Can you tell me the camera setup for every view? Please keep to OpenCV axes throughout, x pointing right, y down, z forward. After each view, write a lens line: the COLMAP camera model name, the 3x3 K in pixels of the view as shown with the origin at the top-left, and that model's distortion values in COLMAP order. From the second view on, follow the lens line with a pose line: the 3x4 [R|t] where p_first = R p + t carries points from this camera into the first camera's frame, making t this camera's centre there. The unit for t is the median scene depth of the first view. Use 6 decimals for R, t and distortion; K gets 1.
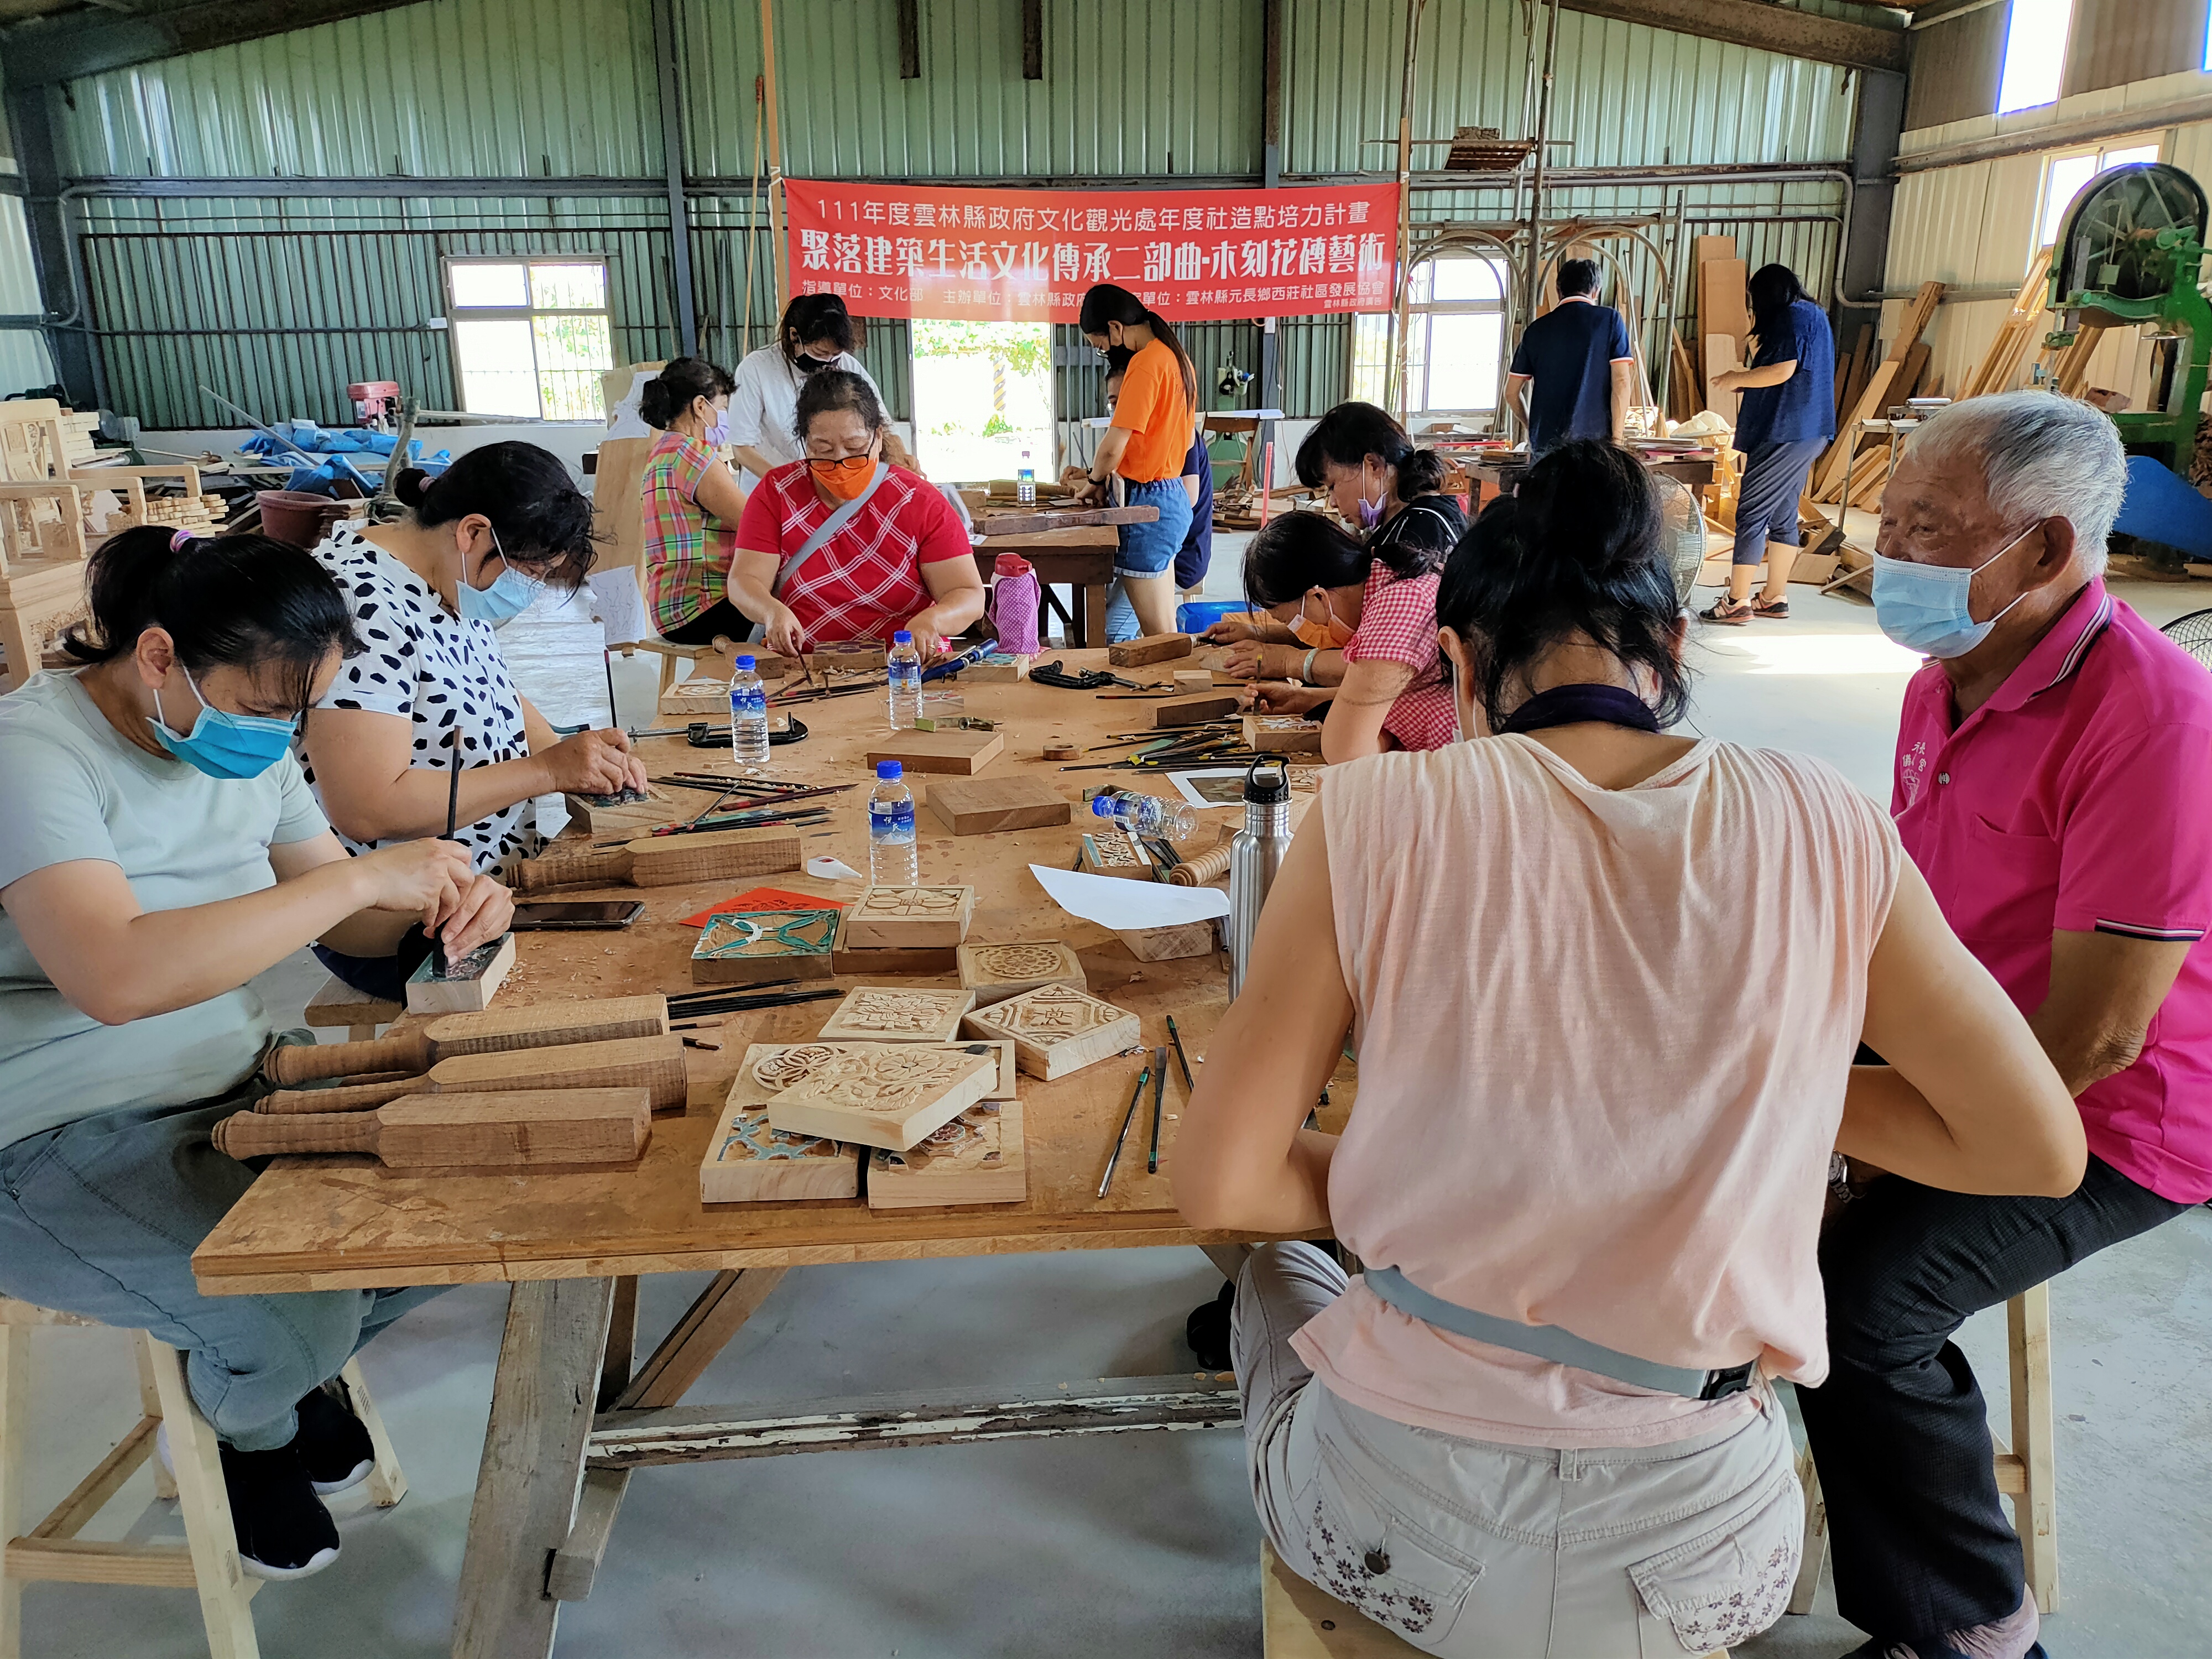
lens RADIAL K [[1706.5, 0, 1120.7], [0, 1706.5, 829.4], [0, 0, 1]] dist [0.035949, -0.012339]
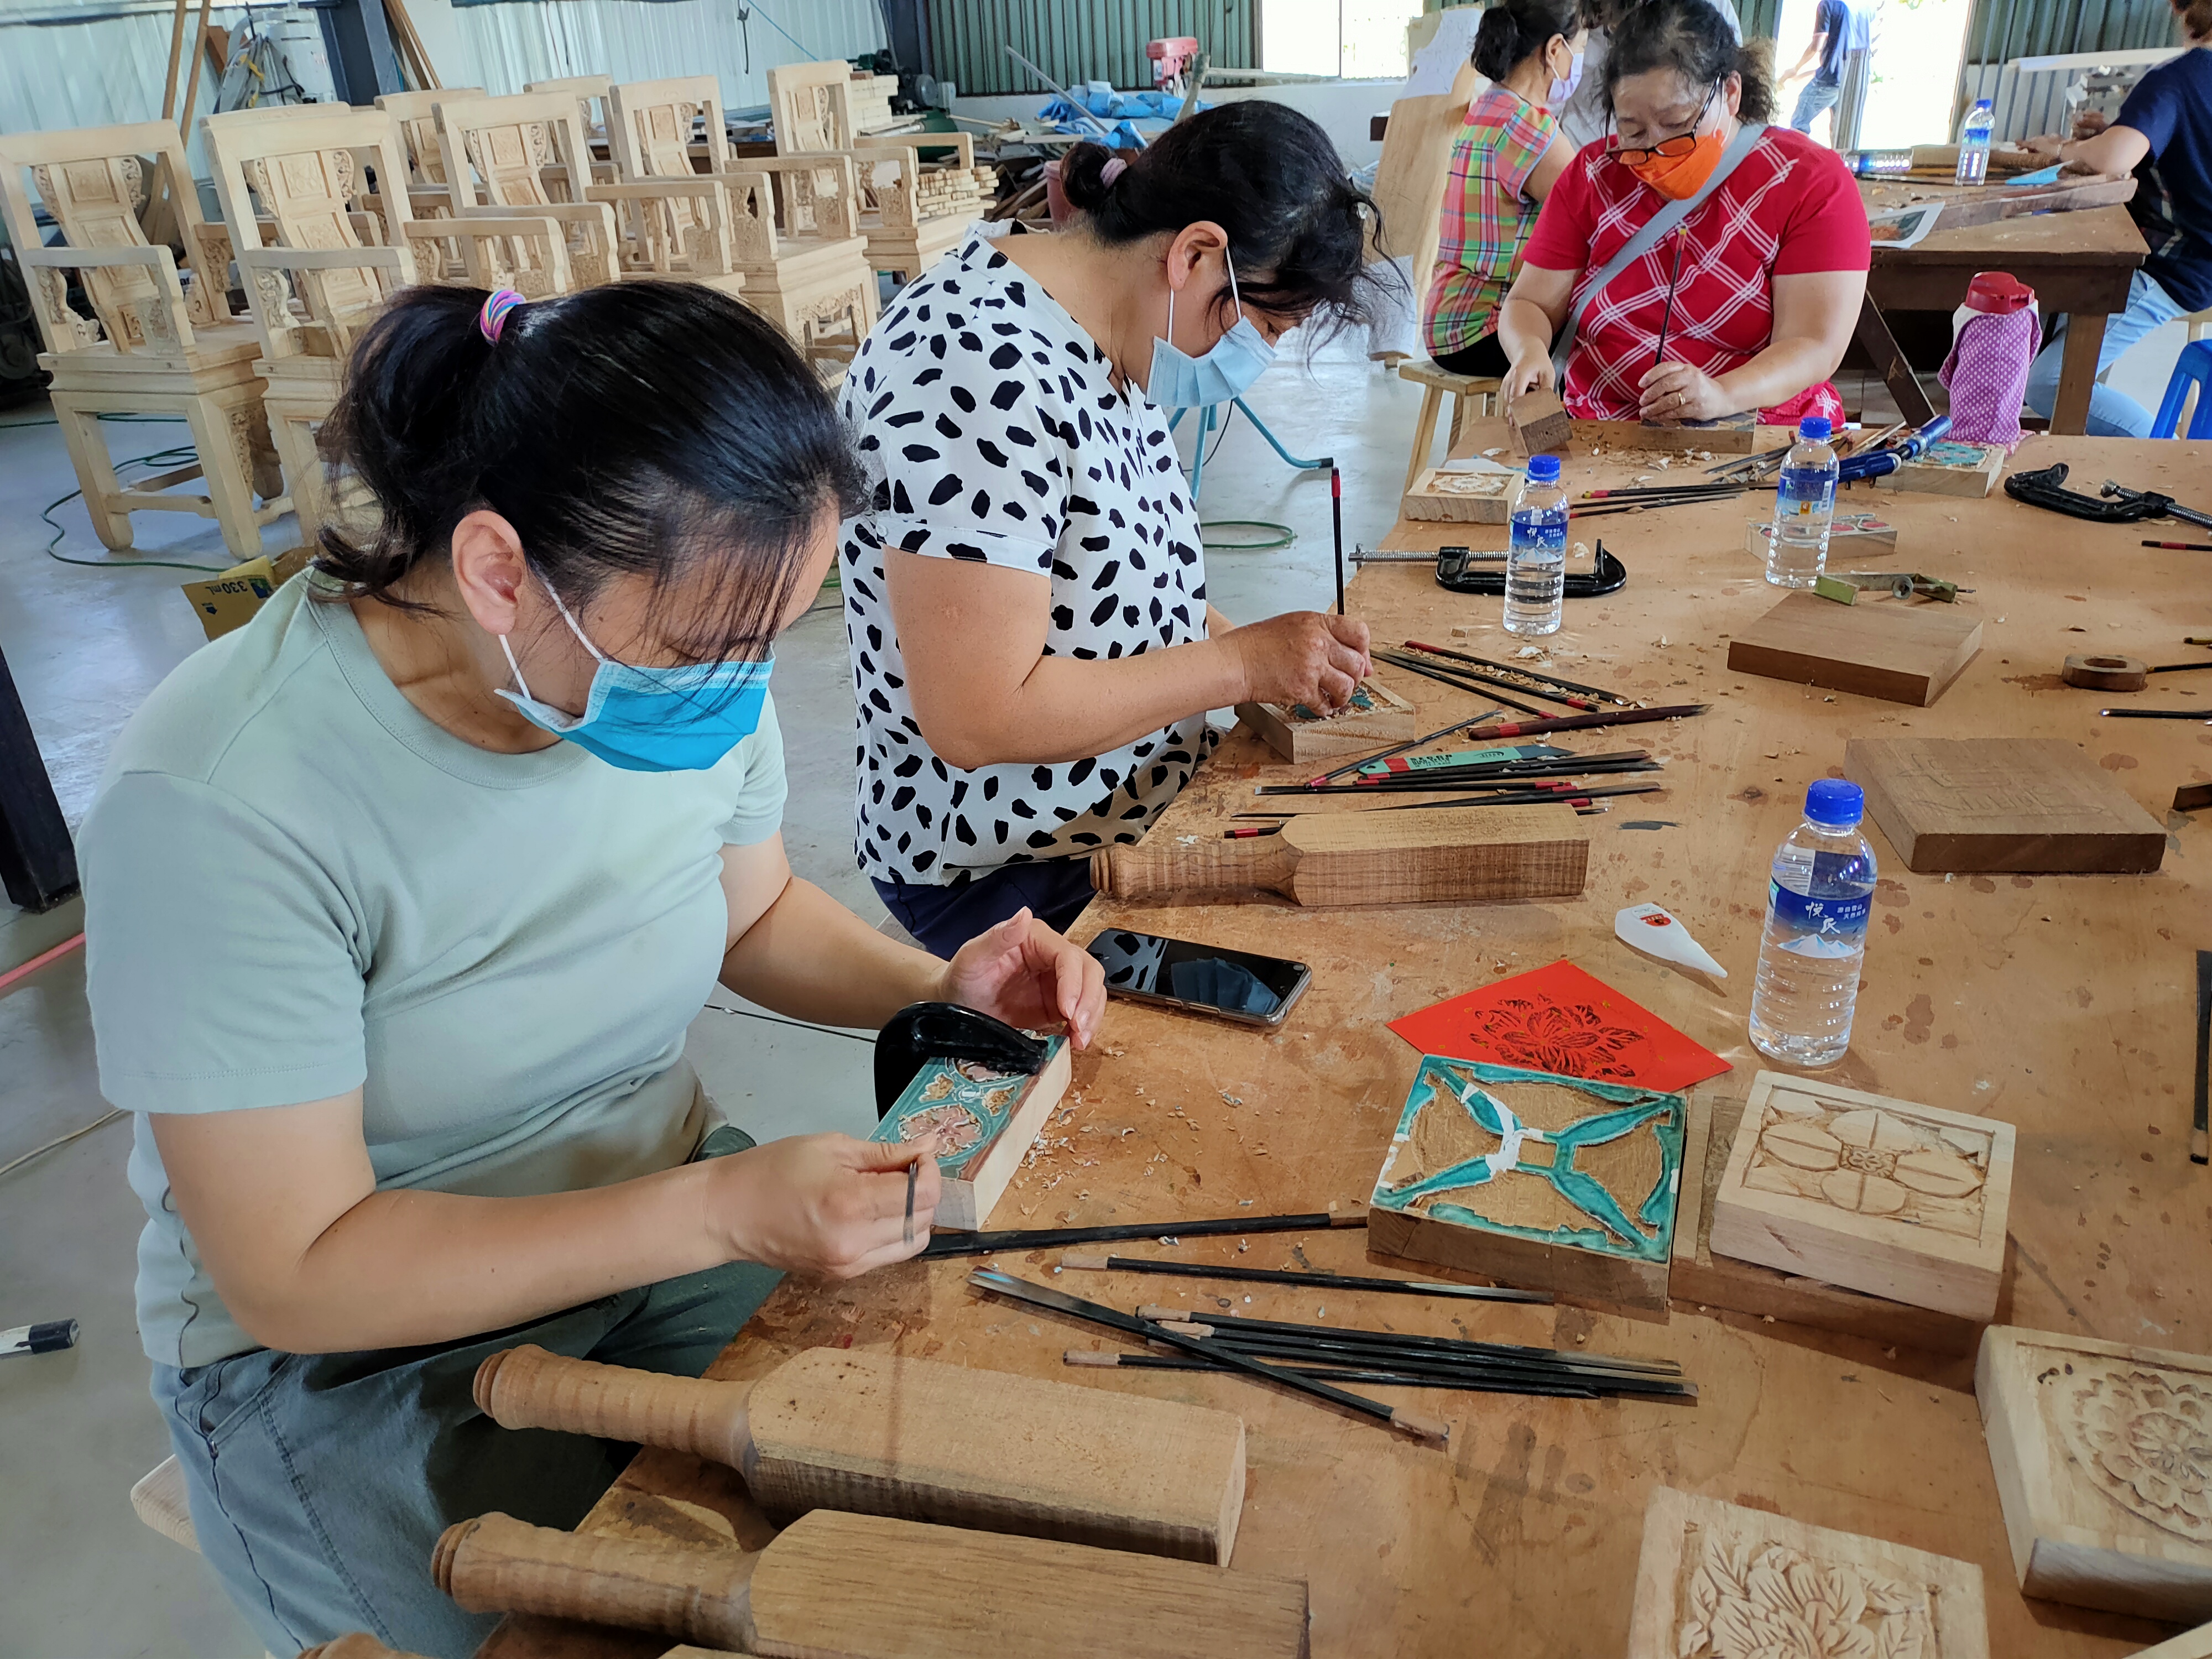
lens RADIAL K [[1706.5, 0, 1120.7], [0, 1706.5, 829.4], [0, 0, 1]] dist [0.035949, -0.012339]
pose [[0.905253, 0.159280, -0.393887, -0.029964], [-0.087497, 0.977087, 0.194026, -0.024267], [0.415766, -0.141179, 0.898447, 0.117215]]
